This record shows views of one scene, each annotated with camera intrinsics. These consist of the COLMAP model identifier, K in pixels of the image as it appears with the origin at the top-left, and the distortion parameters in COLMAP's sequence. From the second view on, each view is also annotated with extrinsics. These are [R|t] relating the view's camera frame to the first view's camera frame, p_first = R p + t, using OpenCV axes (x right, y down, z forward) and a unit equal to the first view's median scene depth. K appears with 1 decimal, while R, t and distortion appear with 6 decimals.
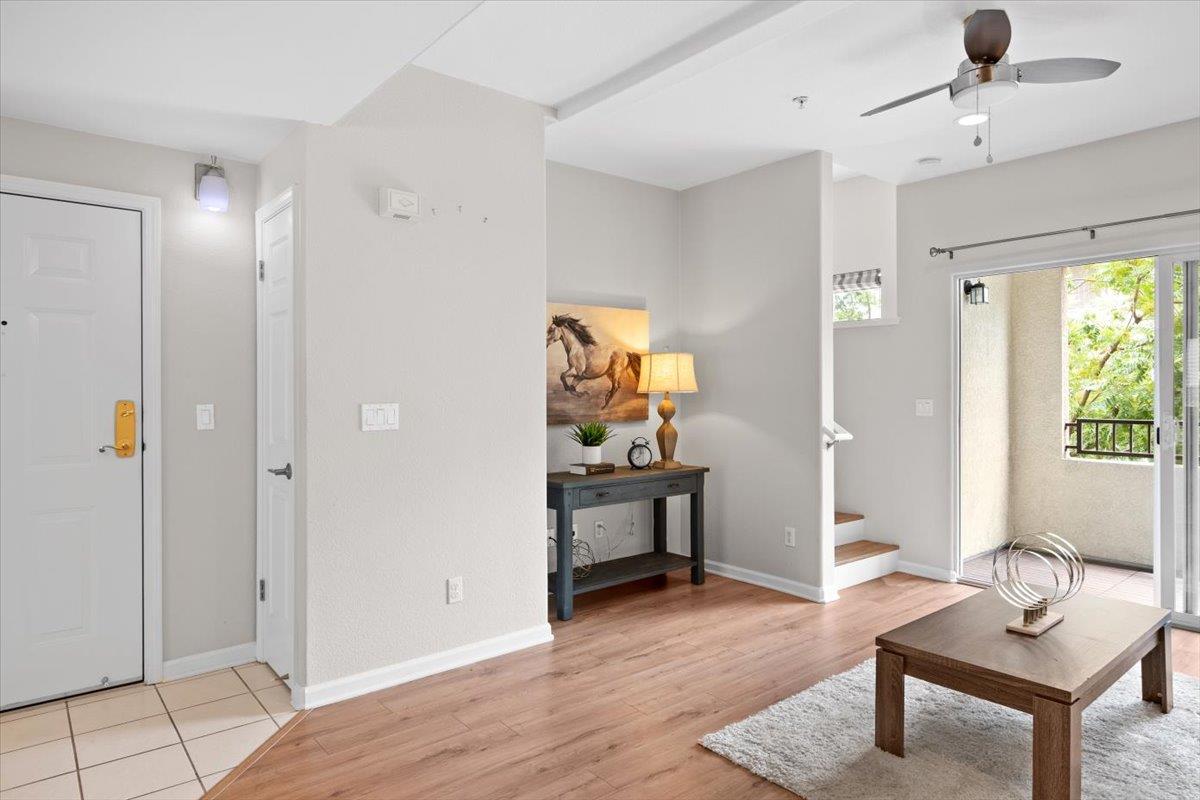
lens RADIAL K [[716.9, 0, 595.1], [0, 716.9, 394.4], [0, 0, 1]] dist [-0.003616, 0.000151]
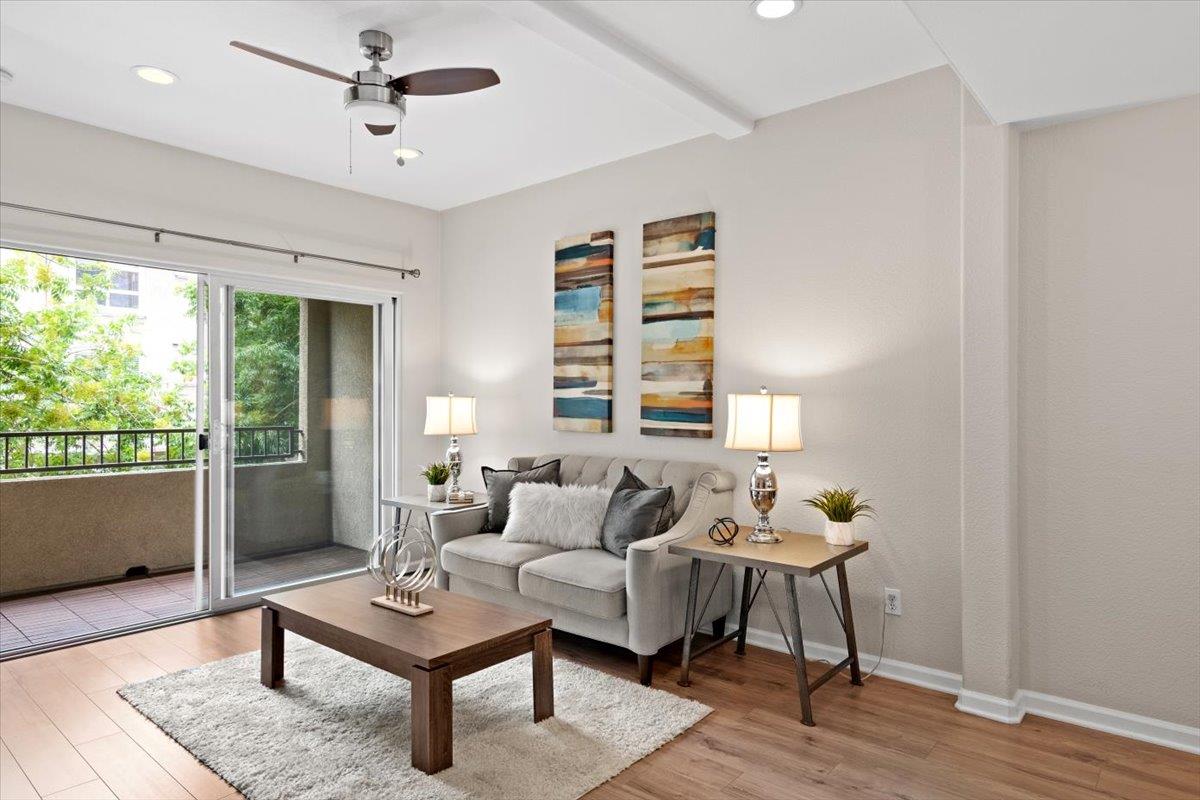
lens RADIAL K [[716.9, 0, 593.9], [0, 716.9, 403.2], [0, 0, 1]] dist [-0.003616, 0.000151]
pose [[-0.166176, 0.000583, 0.986096, -0.357683], [0.003397, 0.999994, -0.000019, 0.001899], [-0.986090, 0.003346, -0.166177, 0.584765]]
